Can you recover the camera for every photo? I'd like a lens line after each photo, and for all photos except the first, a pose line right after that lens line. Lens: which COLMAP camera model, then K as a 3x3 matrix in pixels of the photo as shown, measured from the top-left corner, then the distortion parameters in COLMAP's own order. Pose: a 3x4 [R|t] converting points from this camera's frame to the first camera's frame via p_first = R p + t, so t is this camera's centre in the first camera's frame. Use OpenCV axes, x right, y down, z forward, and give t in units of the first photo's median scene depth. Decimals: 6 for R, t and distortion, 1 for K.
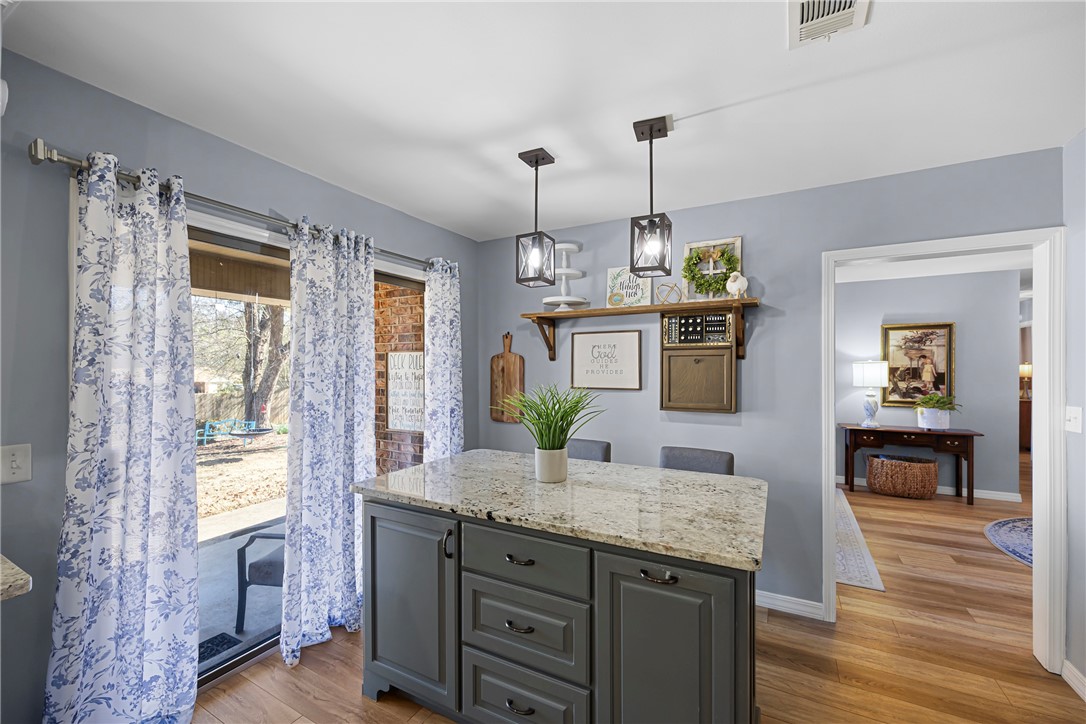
lens RADIAL K [[443.5, 0, 543.7], [0, 443.5, 369.6], [0, 0, 1]] dist [-0.005310, 0.000976]
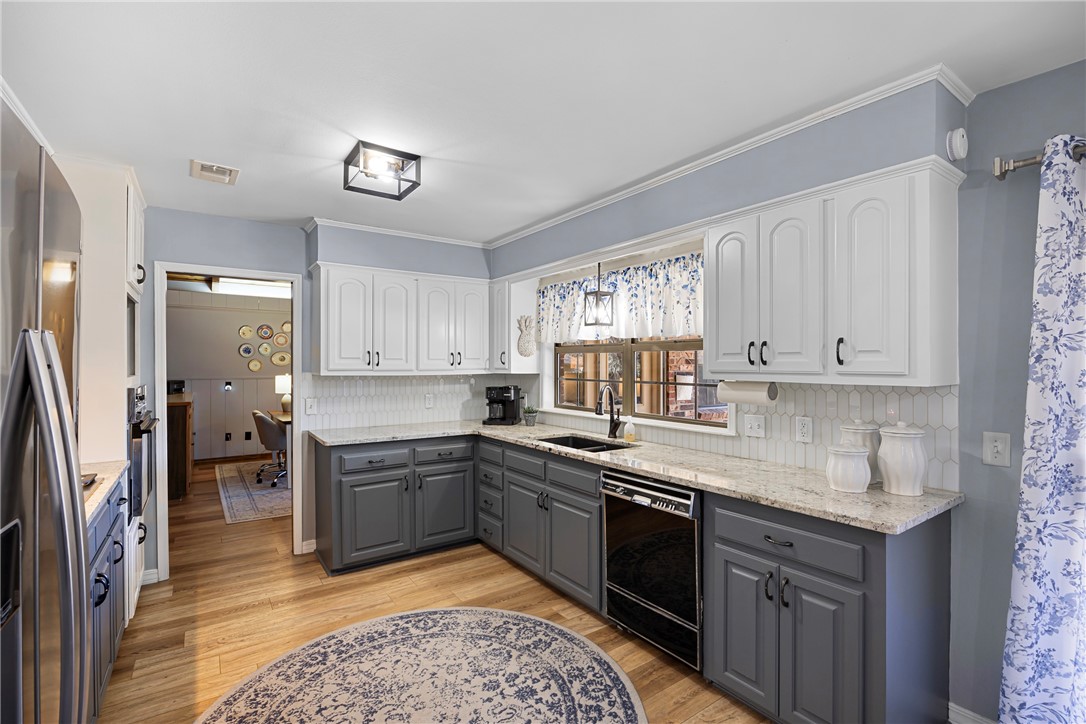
lens RADIAL K [[493.0, 0, 557.7], [0, 493.0, 365.8], [0, 0, 1]] dist [-0.011654, -0.000142]
pose [[-0.430609, 0.003041, -0.902533, 0.218667], [-0.003182, 0.999983, 0.004888, -0.001863], [0.902533, 0.004976, -0.430592, 0.269237]]
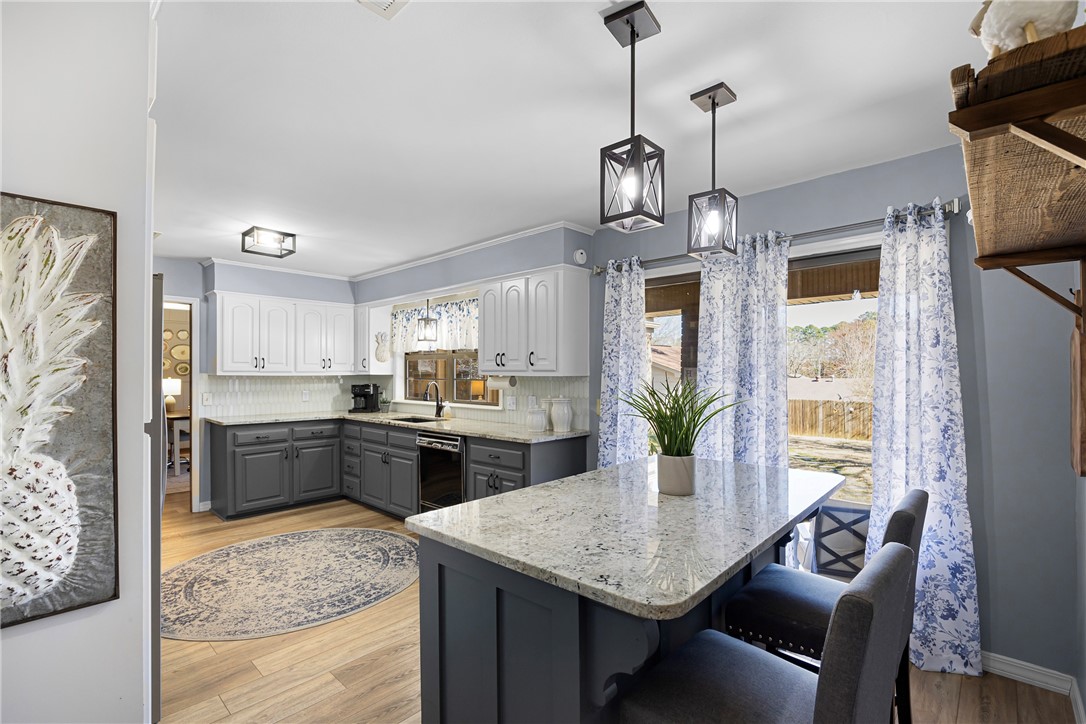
lens RADIAL K [[487.8, 0, 550.8], [0, 487.8, 373.0], [0, 0, 1]] dist [-0.000594, -0.000154]
pose [[-0.245692, 0.001562, -0.969347, 0.690595], [-0.003871, 0.999989, 0.002593, 0.014865], [0.969340, 0.004390, -0.245683, 0.707946]]
